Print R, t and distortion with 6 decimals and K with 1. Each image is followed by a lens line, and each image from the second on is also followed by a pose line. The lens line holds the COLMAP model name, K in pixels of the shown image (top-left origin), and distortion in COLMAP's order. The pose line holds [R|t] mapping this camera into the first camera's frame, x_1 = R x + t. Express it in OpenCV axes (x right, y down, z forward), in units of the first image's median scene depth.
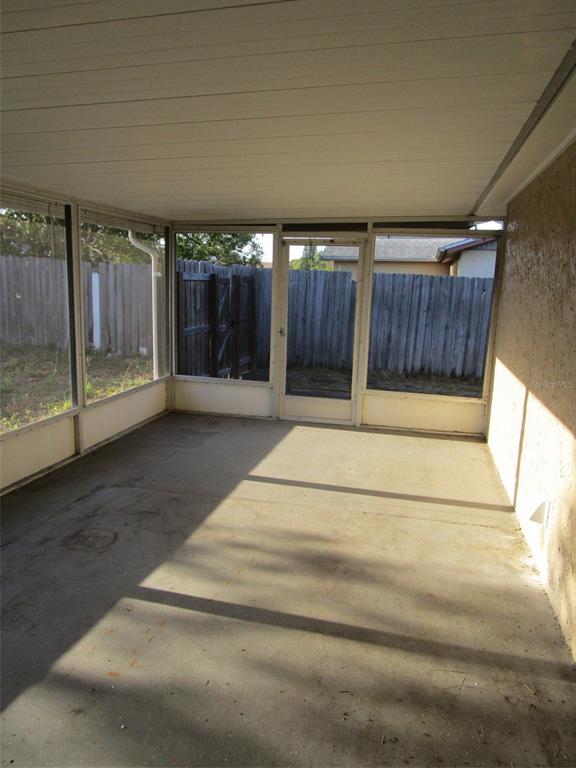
lens RADIAL K [[547.0, 0, 286.3], [0, 547.0, 384.5], [0, 0, 1]] dist [-0.030922, 0.007549]
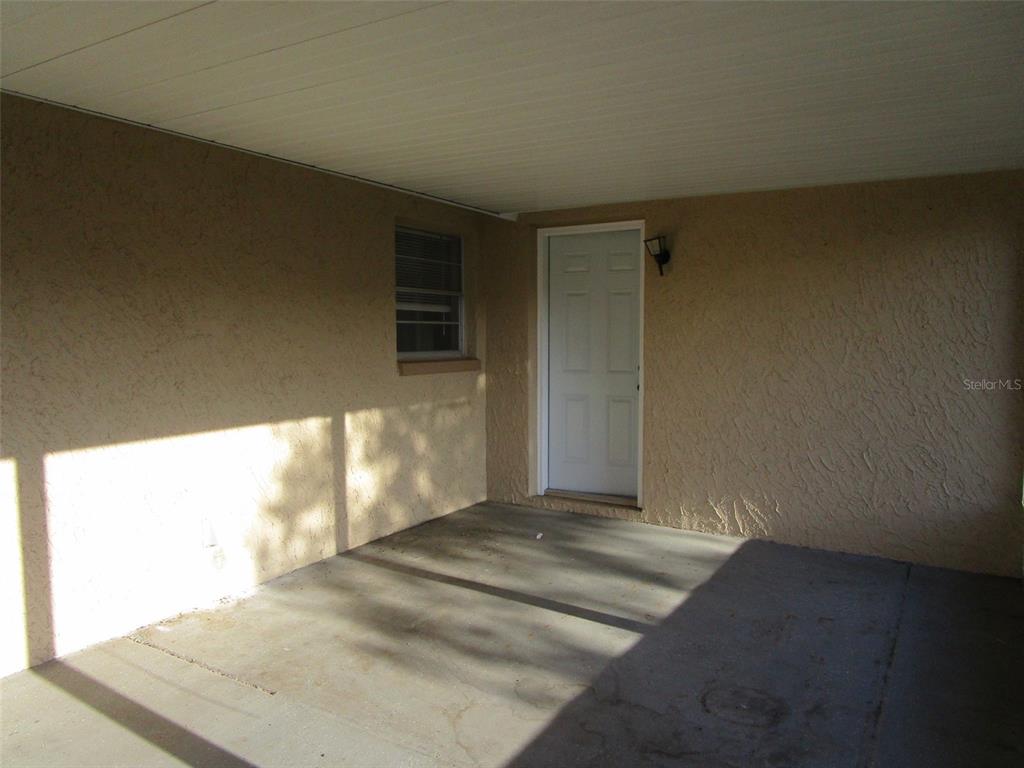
lens RADIAL K [[729.3, 0, 511.8], [0, 729.3, 384.7], [0, 0, 1]] dist [-0.030922, 0.007549]
pose [[-0.954891, -0.042902, 0.293842, -0.333616], [0.034806, 0.966520, 0.254221, -0.285292], [-0.294911, 0.252981, -0.921427, 1.740024]]
